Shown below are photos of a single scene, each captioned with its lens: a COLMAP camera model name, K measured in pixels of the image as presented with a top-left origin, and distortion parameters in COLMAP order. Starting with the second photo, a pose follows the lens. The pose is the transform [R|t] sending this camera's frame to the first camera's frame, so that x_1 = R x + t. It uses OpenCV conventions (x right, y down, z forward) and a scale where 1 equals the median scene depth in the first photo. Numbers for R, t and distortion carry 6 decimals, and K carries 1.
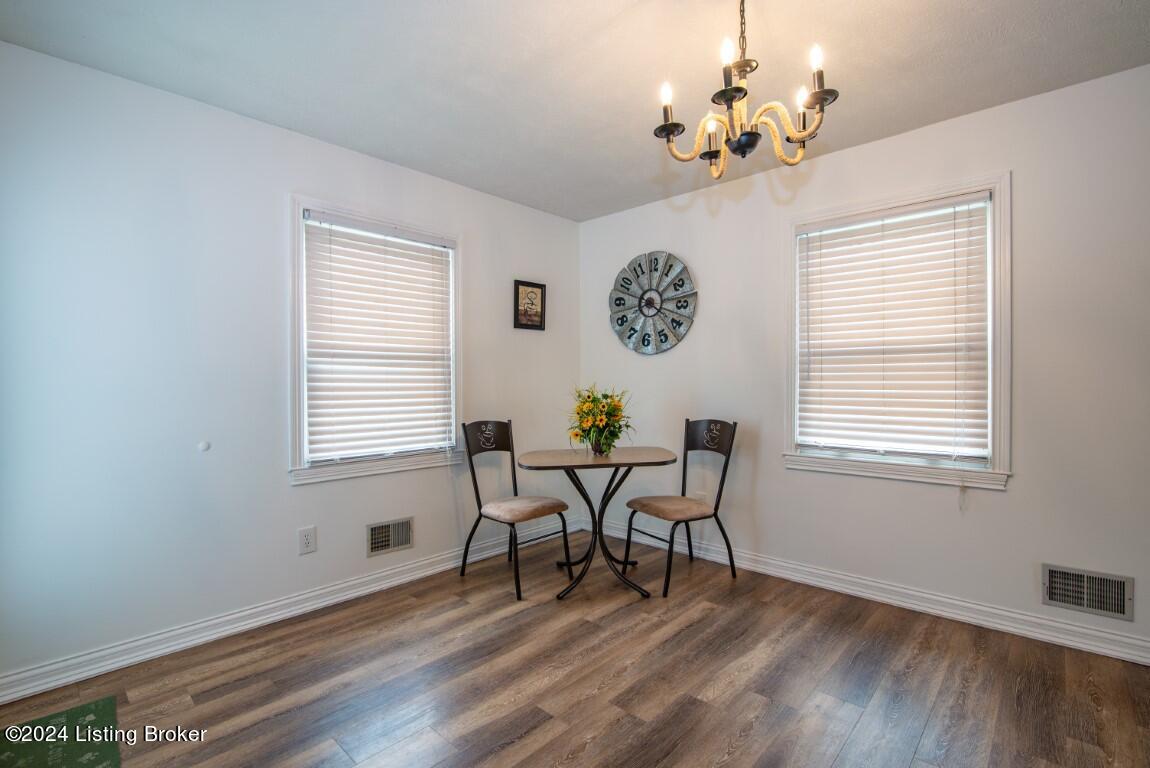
lens RADIAL K [[541.5, 0, 574.4], [0, 541.5, 386.1], [0, 0, 1]] dist [-0.001018, -0.000307]
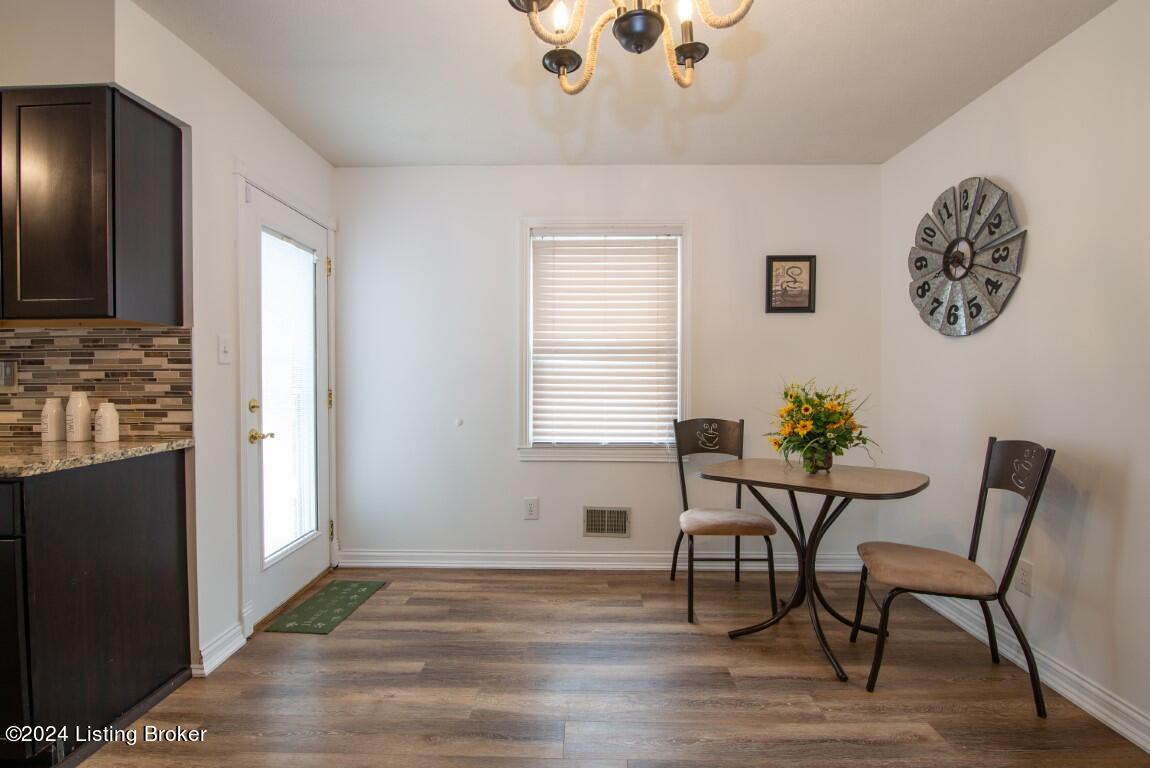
lens RADIAL K [[547.0, 0, 575.0], [0, 547.0, 384.0], [0, 0, 1]] dist [-0.003285, -0.000490]
pose [[0.663359, 0.018361, -0.748076, 0.381985], [-0.011318, 0.999831, 0.014504, -0.005019], [0.748216, -0.001155, 0.663455, 0.232242]]
